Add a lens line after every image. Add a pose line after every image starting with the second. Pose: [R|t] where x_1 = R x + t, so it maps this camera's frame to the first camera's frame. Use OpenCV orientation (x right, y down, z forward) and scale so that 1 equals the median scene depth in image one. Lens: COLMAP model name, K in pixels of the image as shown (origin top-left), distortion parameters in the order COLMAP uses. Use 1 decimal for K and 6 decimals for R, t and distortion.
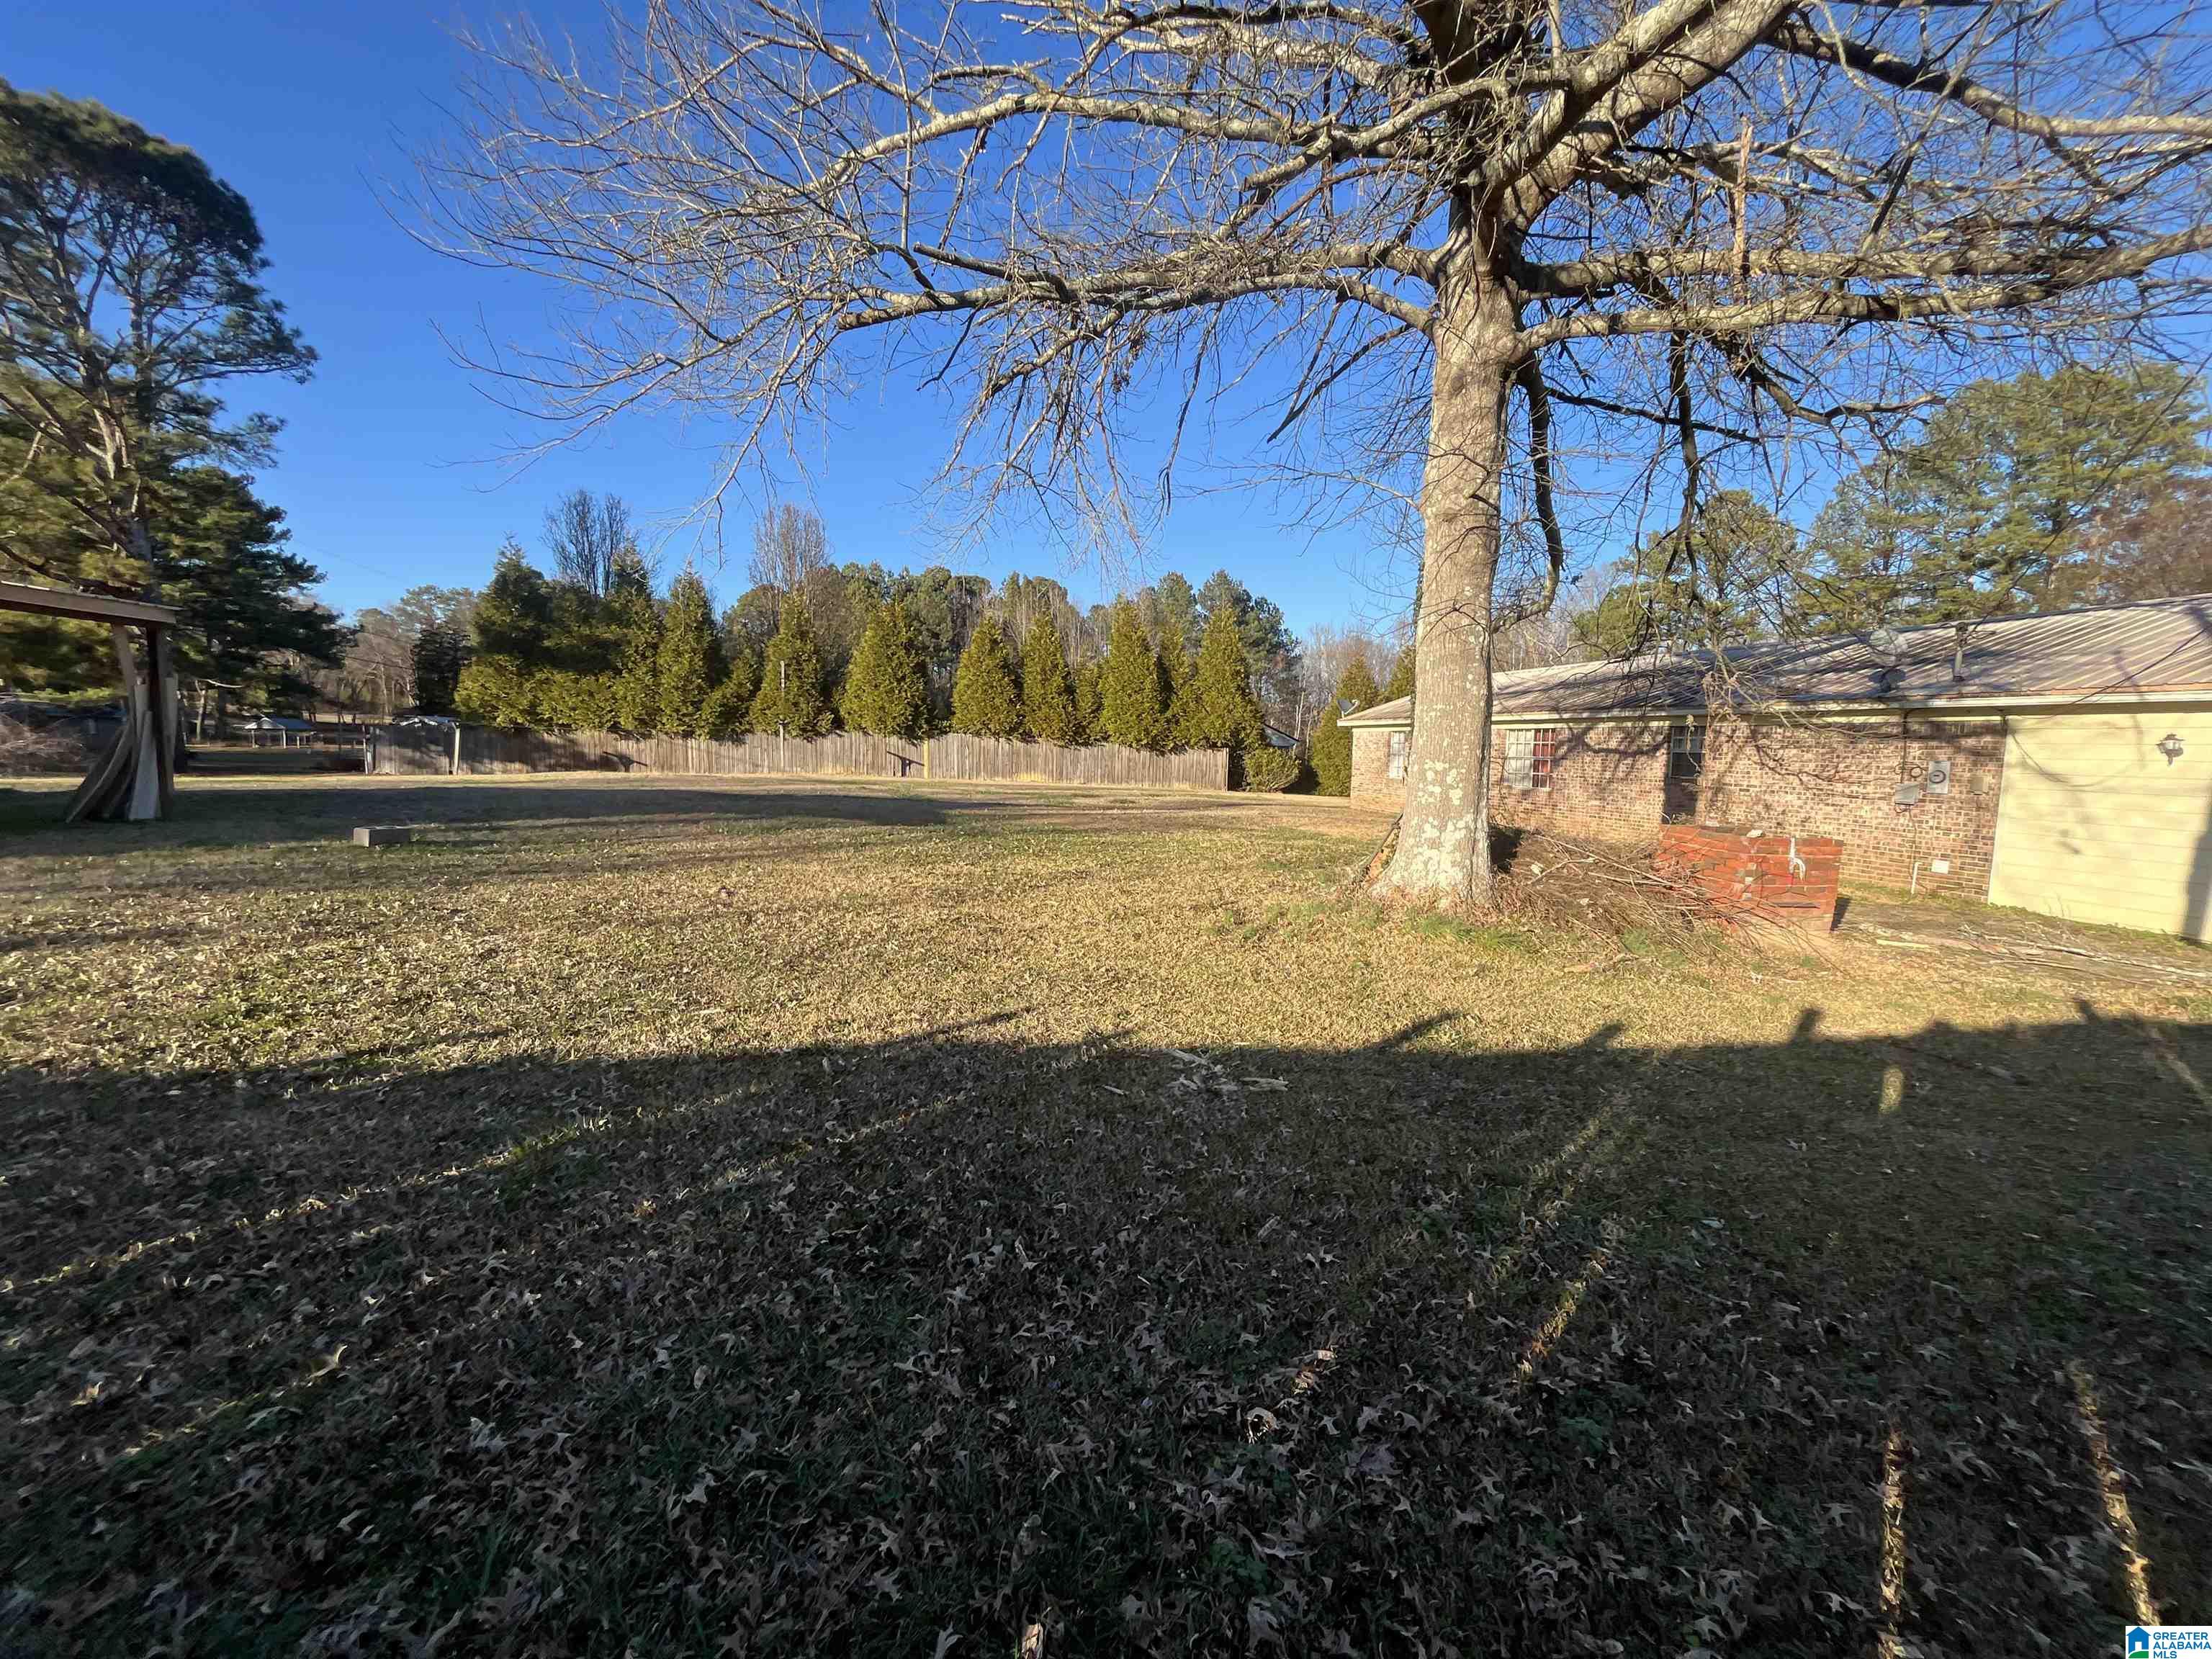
lens RADIAL K [[892.6, 0, 1103.3], [0, 892.6, 832.6], [0, 0, 1]] dist [0.000922, -0.000244]
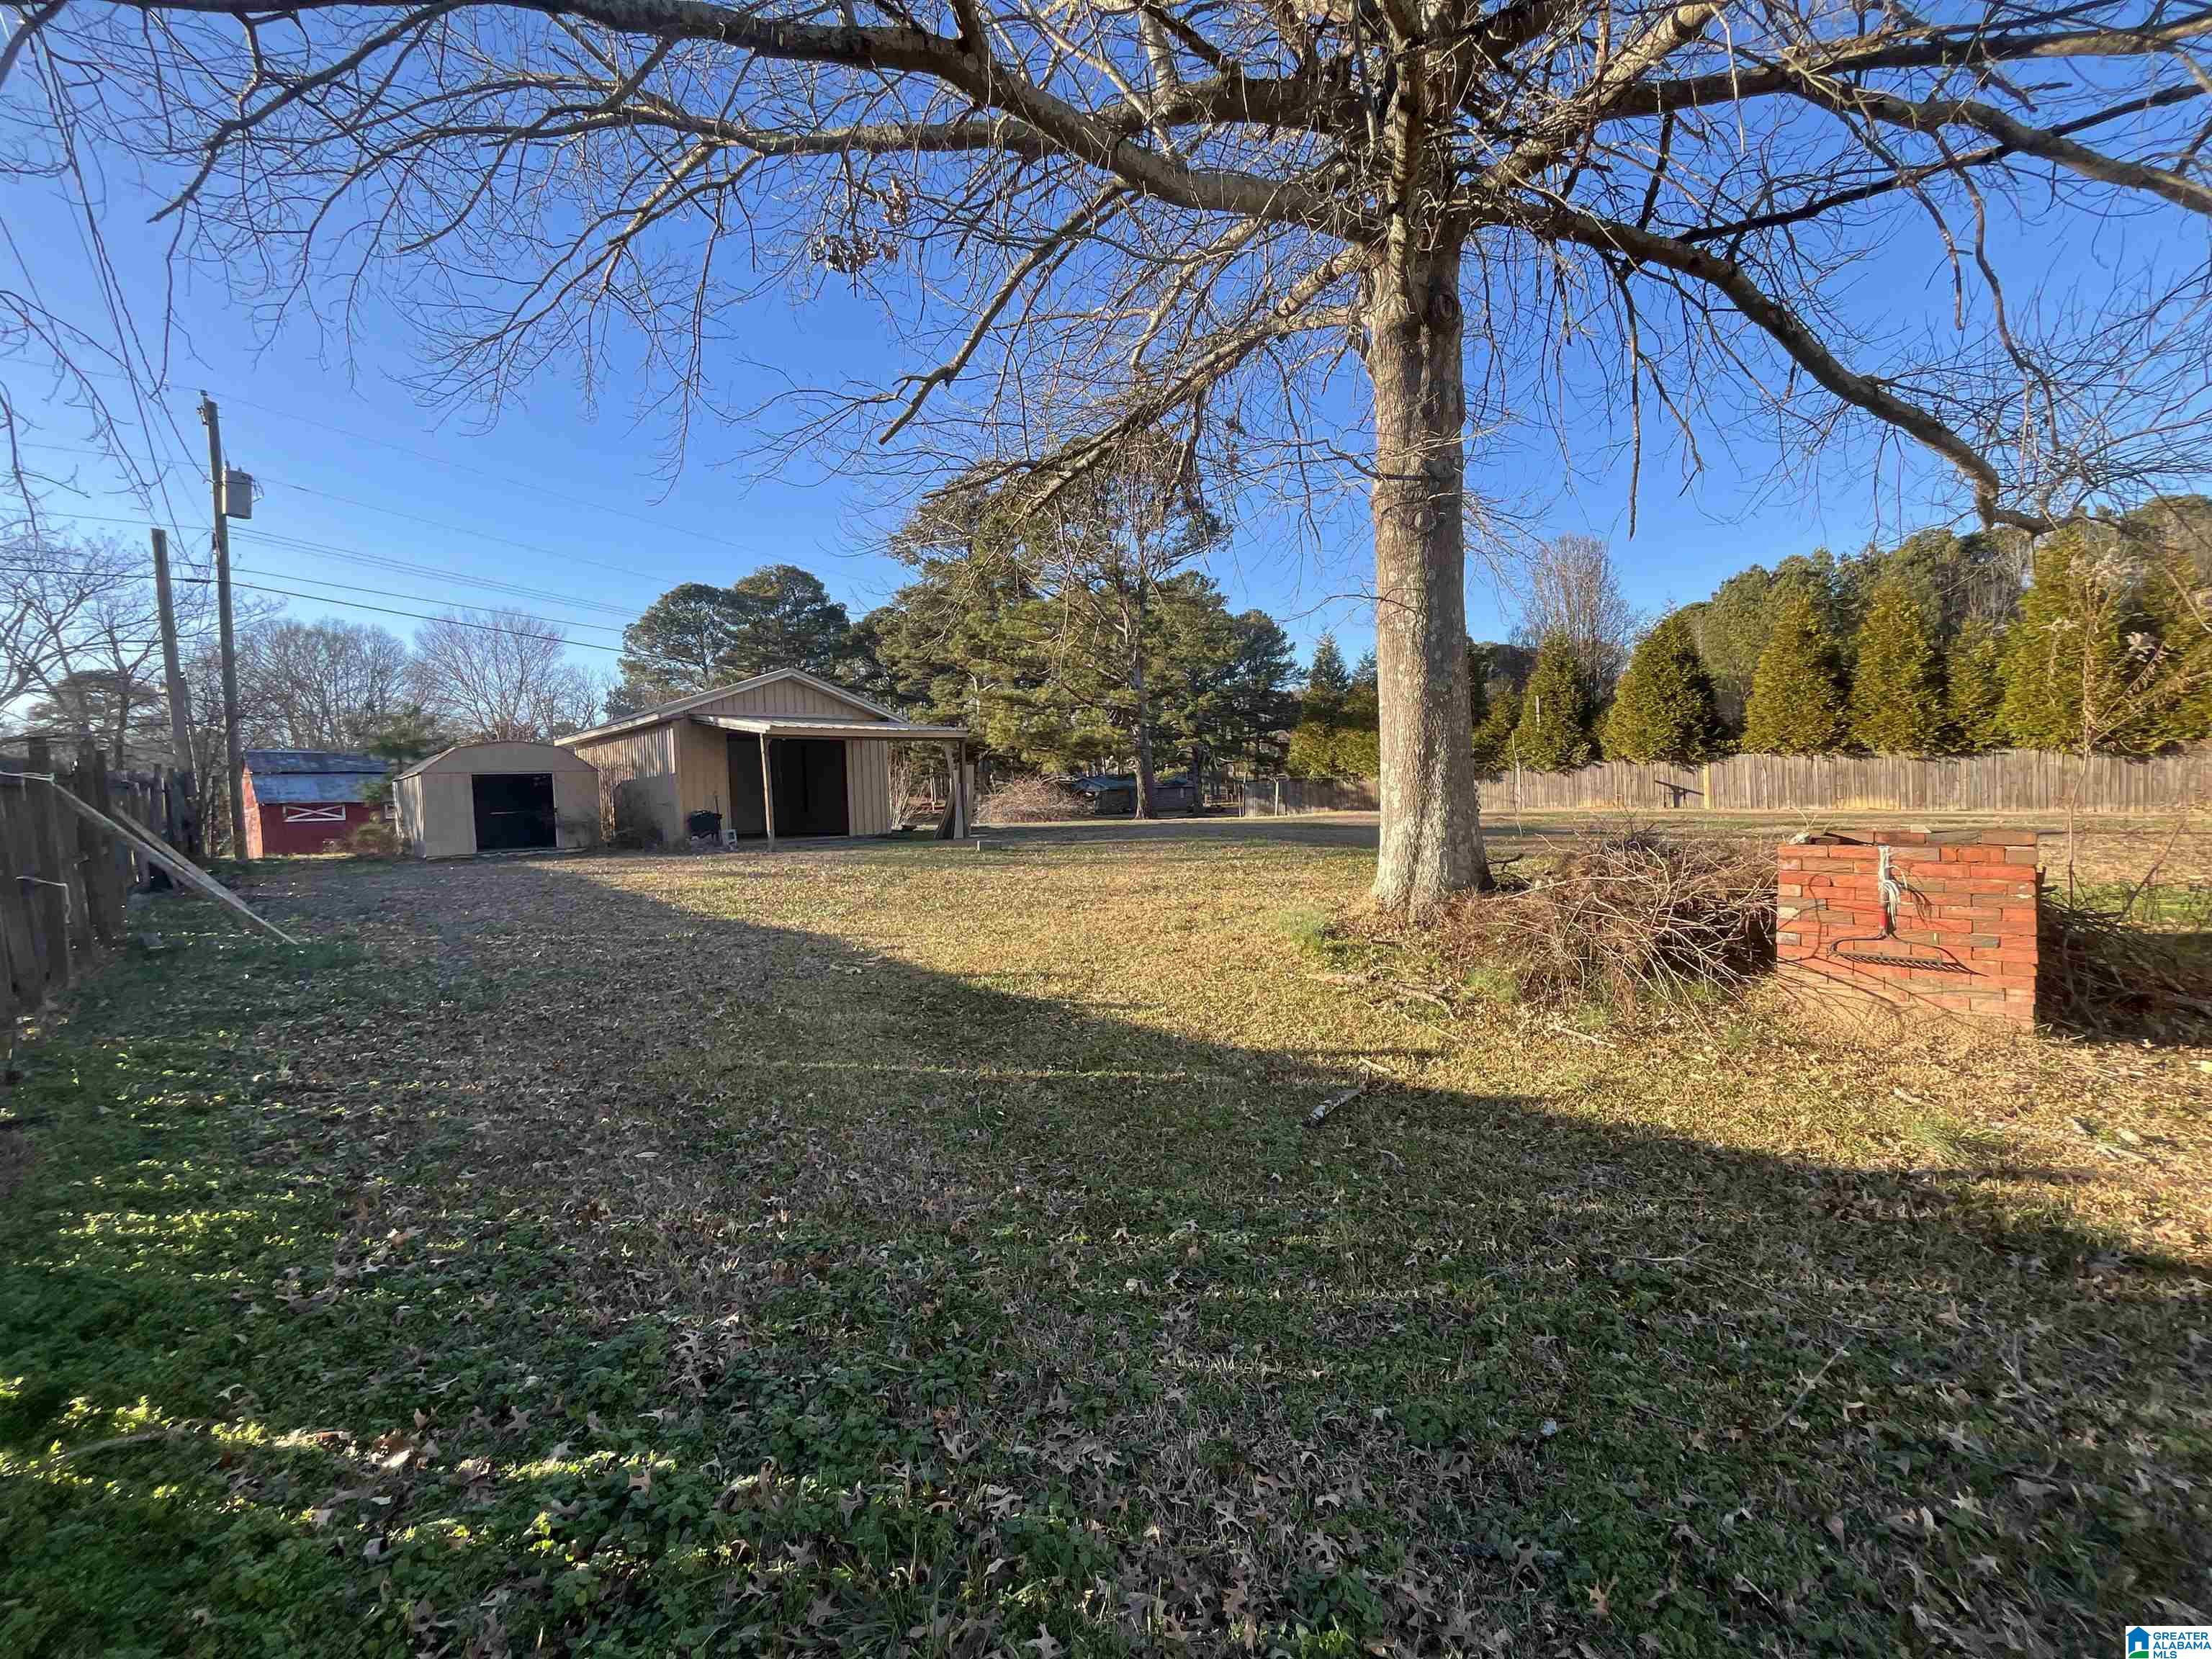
lens RADIAL K [[892.6, 0, 1101.5], [0, 892.6, 832.9], [0, 0, 1]] dist [0.000922, -0.000244]
pose [[0.554598, -0.008604, -0.832074, 0.194269], [-0.030876, 0.999045, -0.030909, 0.006147], [0.831545, 0.042833, 0.553803, 0.049008]]
